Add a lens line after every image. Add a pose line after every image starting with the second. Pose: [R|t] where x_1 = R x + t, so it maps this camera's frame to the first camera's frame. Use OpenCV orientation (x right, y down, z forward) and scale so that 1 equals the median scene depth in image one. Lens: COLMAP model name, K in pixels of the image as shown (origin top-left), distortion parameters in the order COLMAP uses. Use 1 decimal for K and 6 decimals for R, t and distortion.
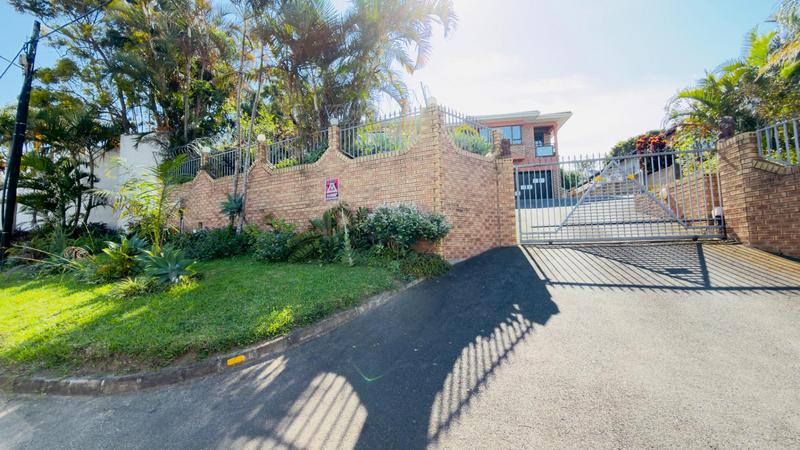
lens RADIAL K [[319.2, 0, 401.7], [0, 319.2, 224.5], [0, 0, 1]] dist [-0.000451, -0.000114]
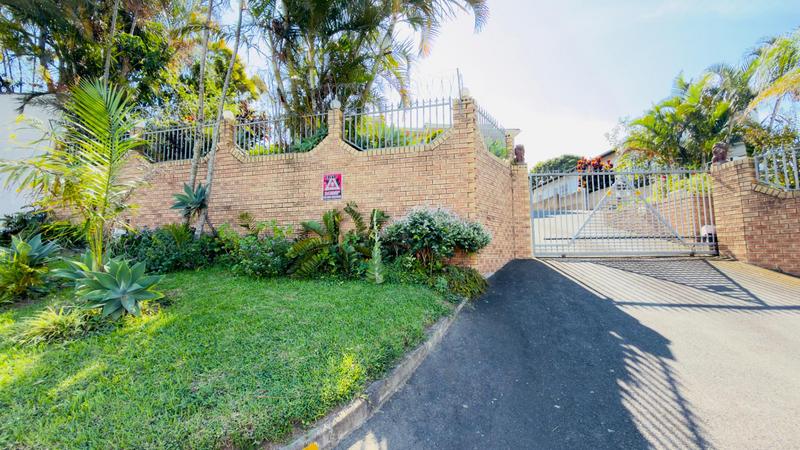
lens RADIAL K [[319.2, 0, 401.7], [0, 319.2, 224.5], [0, 0, 1]] dist [-0.000451, -0.000114]
pose [[0.973216, 0.036816, 0.226927, -0.257575], [-0.032773, 0.999230, -0.021559, -0.000248], [-0.227546, 0.013545, 0.973673, 0.188493]]
